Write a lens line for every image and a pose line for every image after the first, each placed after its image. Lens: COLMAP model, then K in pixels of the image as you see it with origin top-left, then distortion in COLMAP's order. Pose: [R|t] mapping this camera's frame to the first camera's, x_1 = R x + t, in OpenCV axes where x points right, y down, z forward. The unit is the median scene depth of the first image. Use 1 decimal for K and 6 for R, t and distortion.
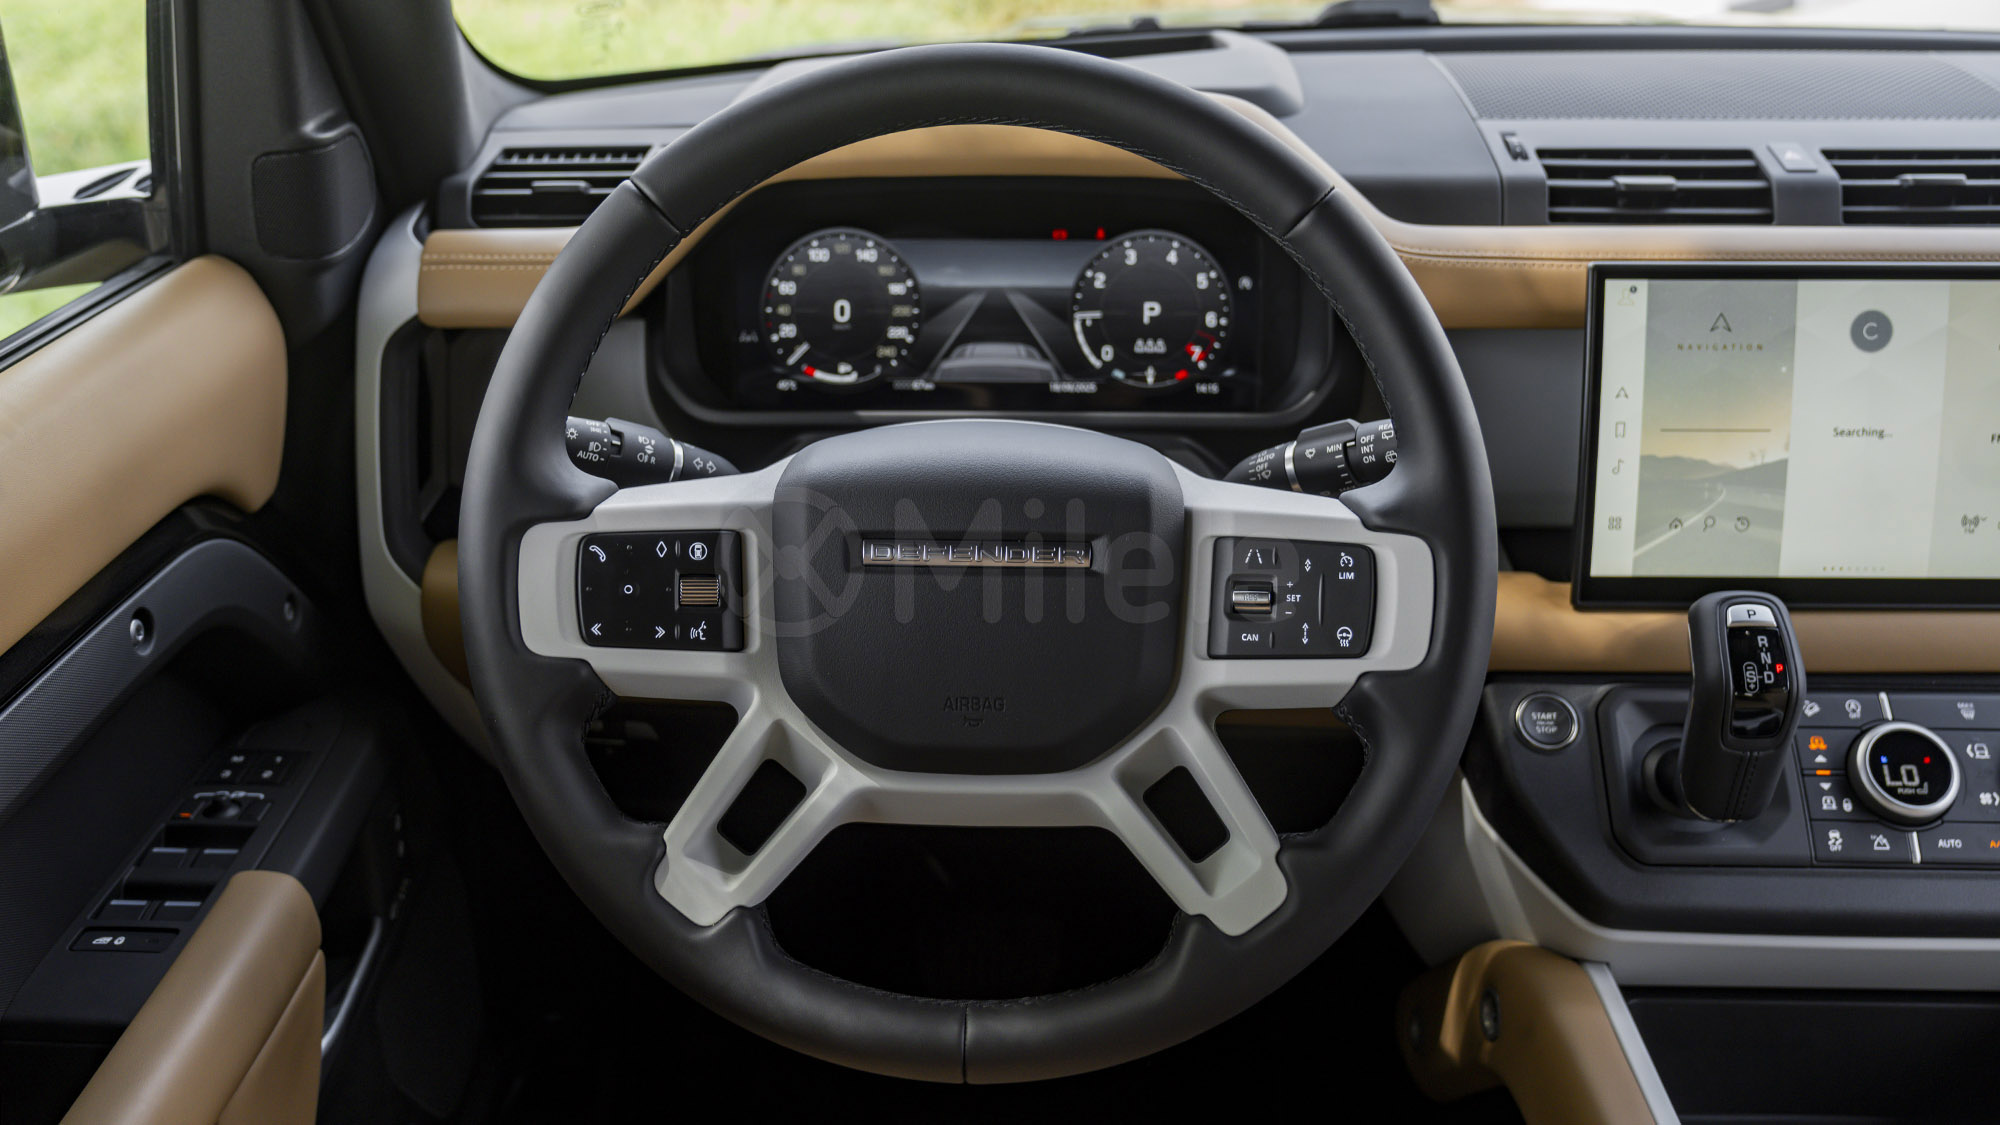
lens RADIAL K [[1984.3, 0, 991.1], [0, 1984.3, 564.8], [0, 0, 1]] dist [-0.001939, 0.000000]
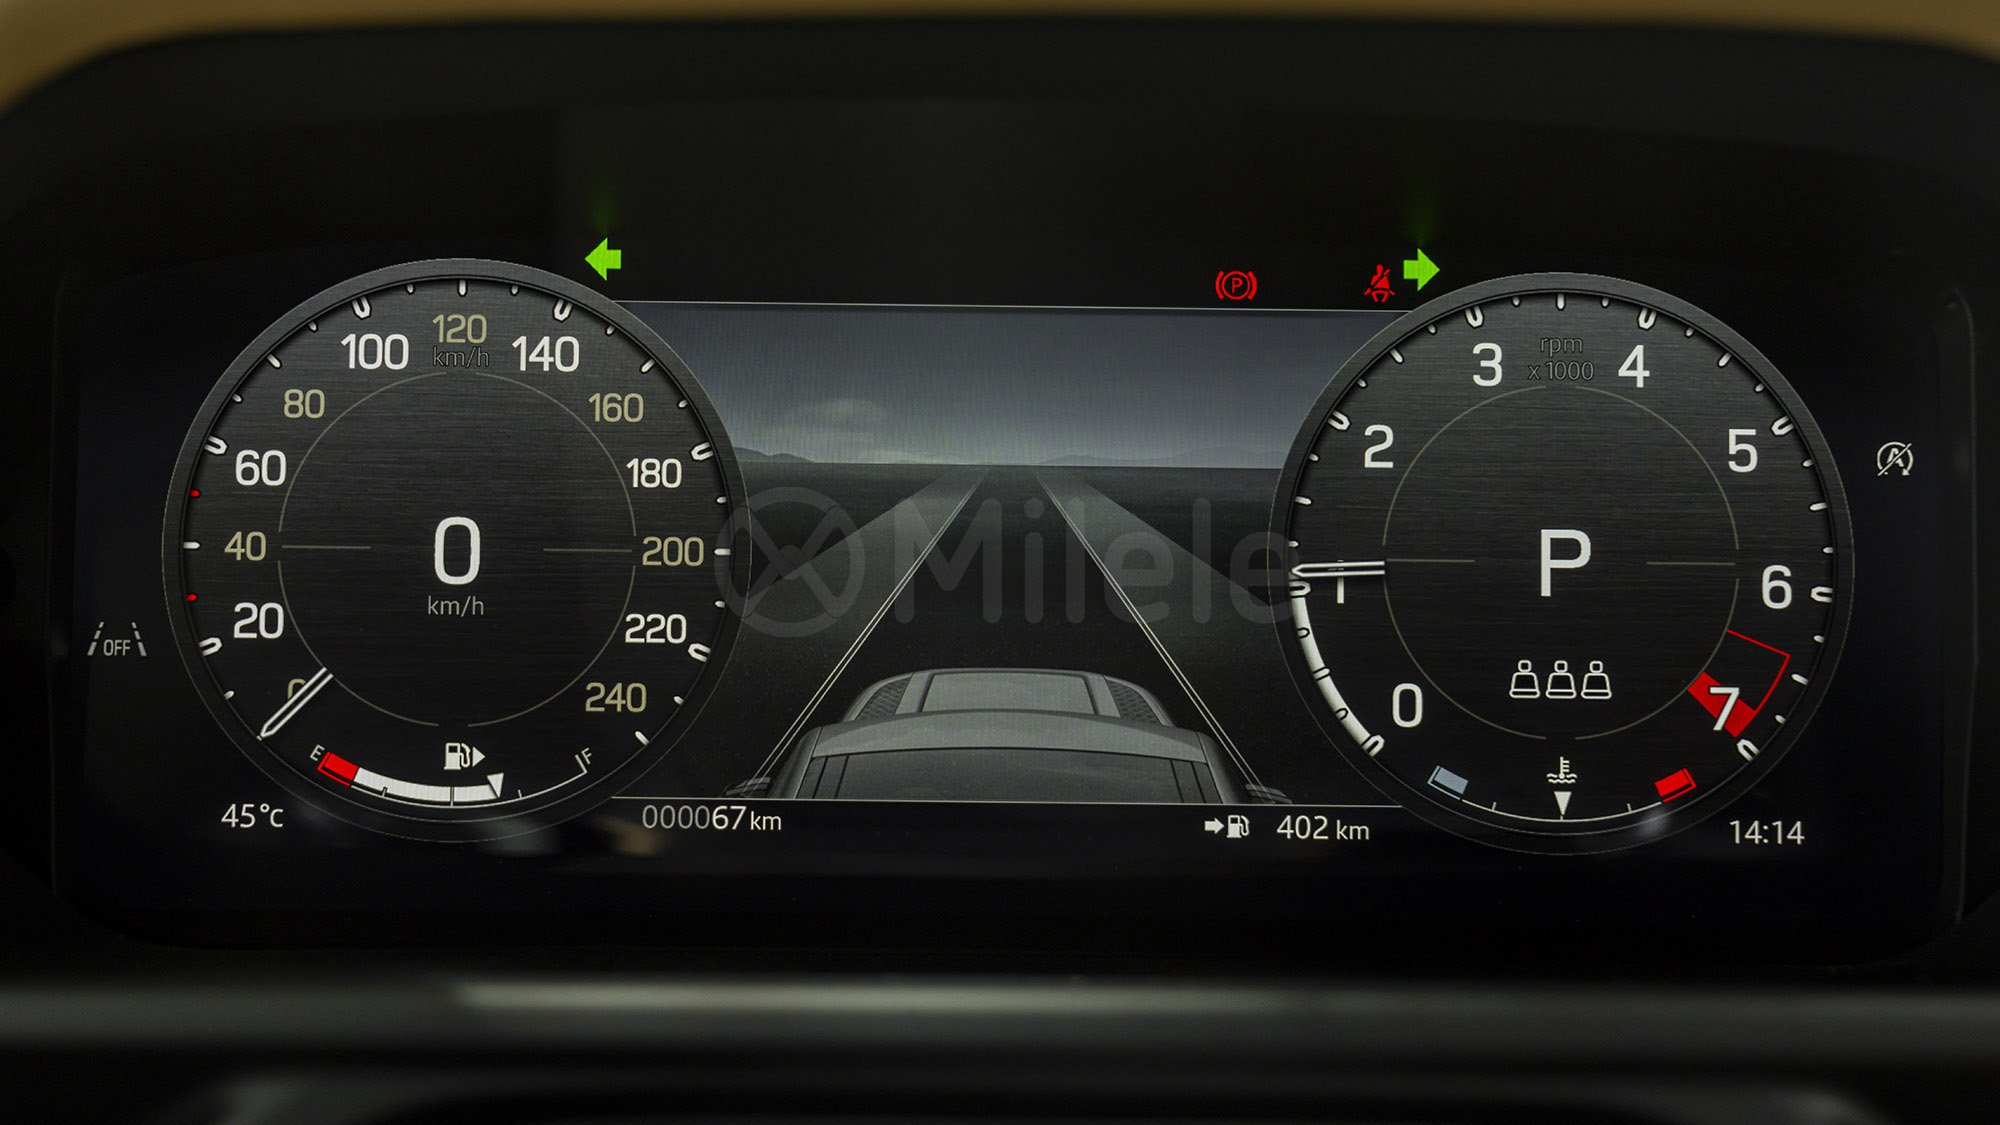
lens RADIAL K [[2835.7, 0, 1000.8], [0, 2835.7, 560.4], [0, 0, 1]] dist [-0.010845, 0.000000]
pose [[0.999988, 0.004820, 0.000137, 0.001192], [-0.004776, 0.993949, -0.109742, -0.083139], [-0.000665, 0.109740, 0.993960, 0.603426]]
